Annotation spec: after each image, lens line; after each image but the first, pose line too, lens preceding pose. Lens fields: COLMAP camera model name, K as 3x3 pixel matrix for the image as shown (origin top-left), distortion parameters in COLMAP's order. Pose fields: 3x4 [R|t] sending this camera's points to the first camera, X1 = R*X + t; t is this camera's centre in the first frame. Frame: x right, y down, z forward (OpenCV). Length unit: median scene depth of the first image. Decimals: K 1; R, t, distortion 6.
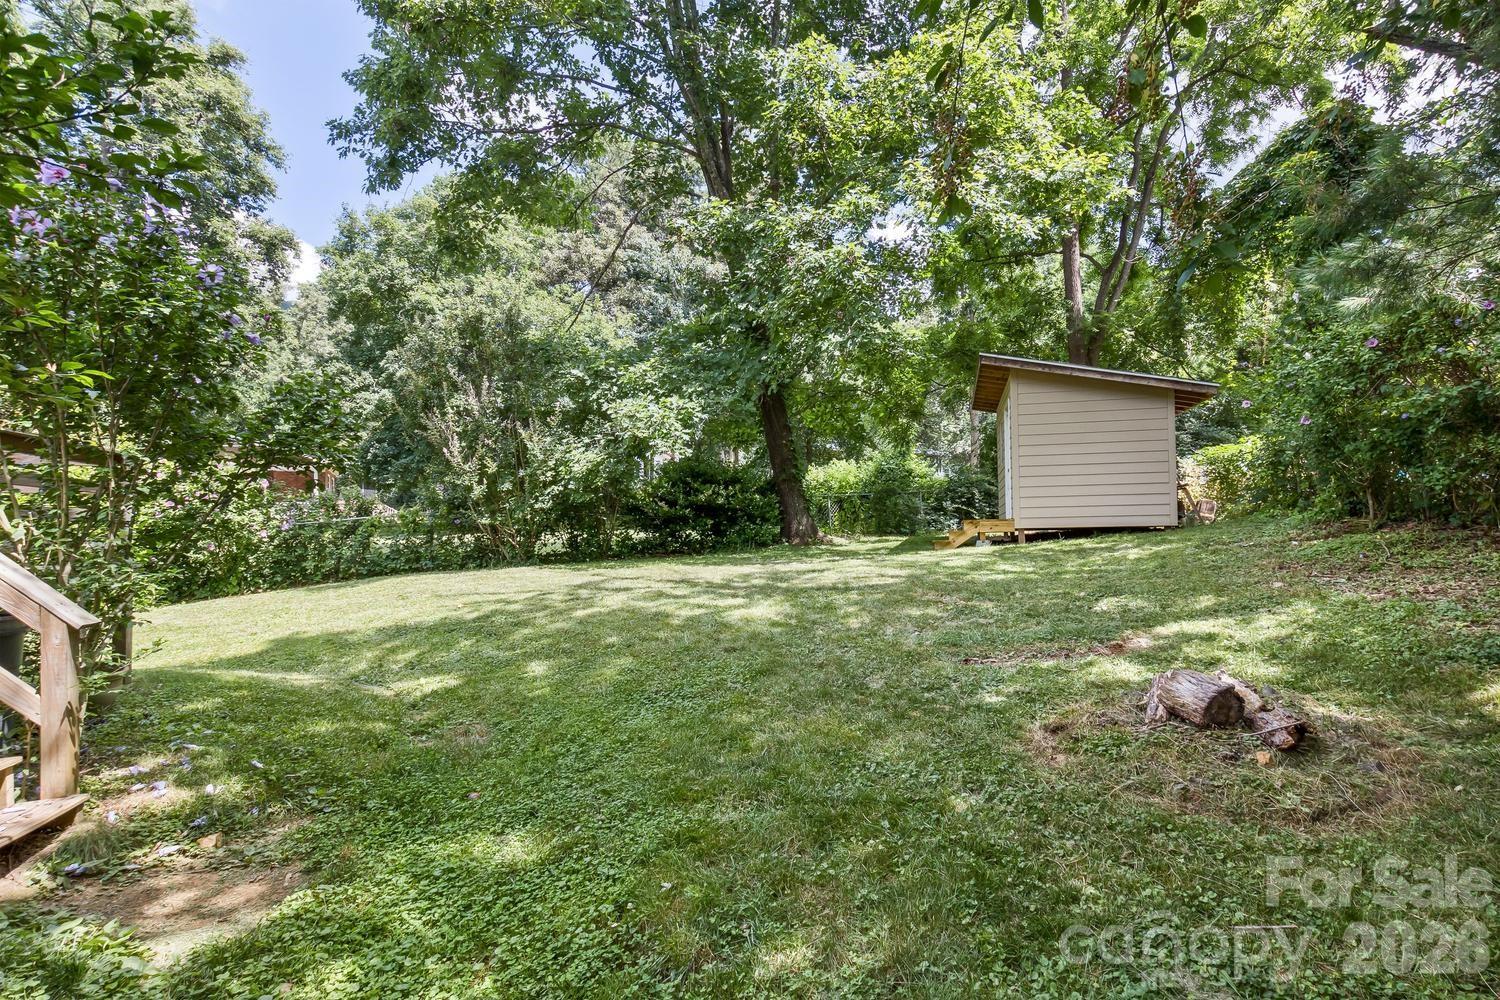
lens RADIAL K [[819.0, 0, 750.8], [0, 819.0, 517.7], [0, 0, 1]] dist [0.004118, 0.000249]
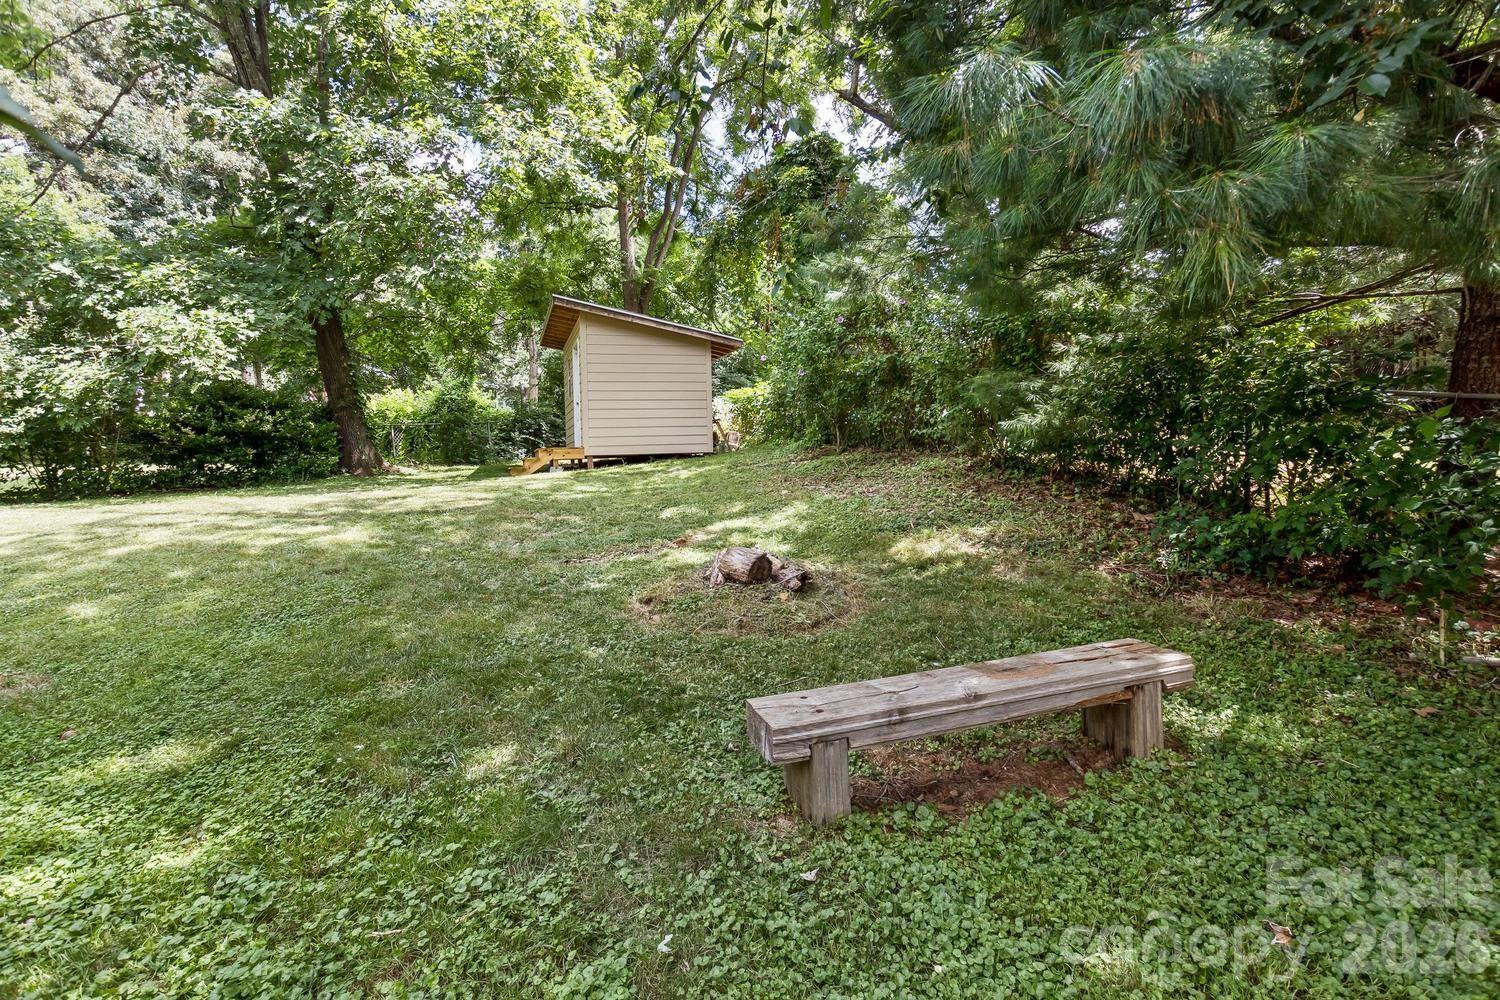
lens RADIAL K [[819.0, 0, 750.8], [0, 819.0, 517.7], [0, 0, 1]] dist [0.004118, 0.000249]
pose [[0.853862, -0.040573, 0.518916, -0.077657], [0.000034, 0.996962, 0.077895, 0.011573], [-0.520500, -0.066494, 0.851269, -0.091780]]
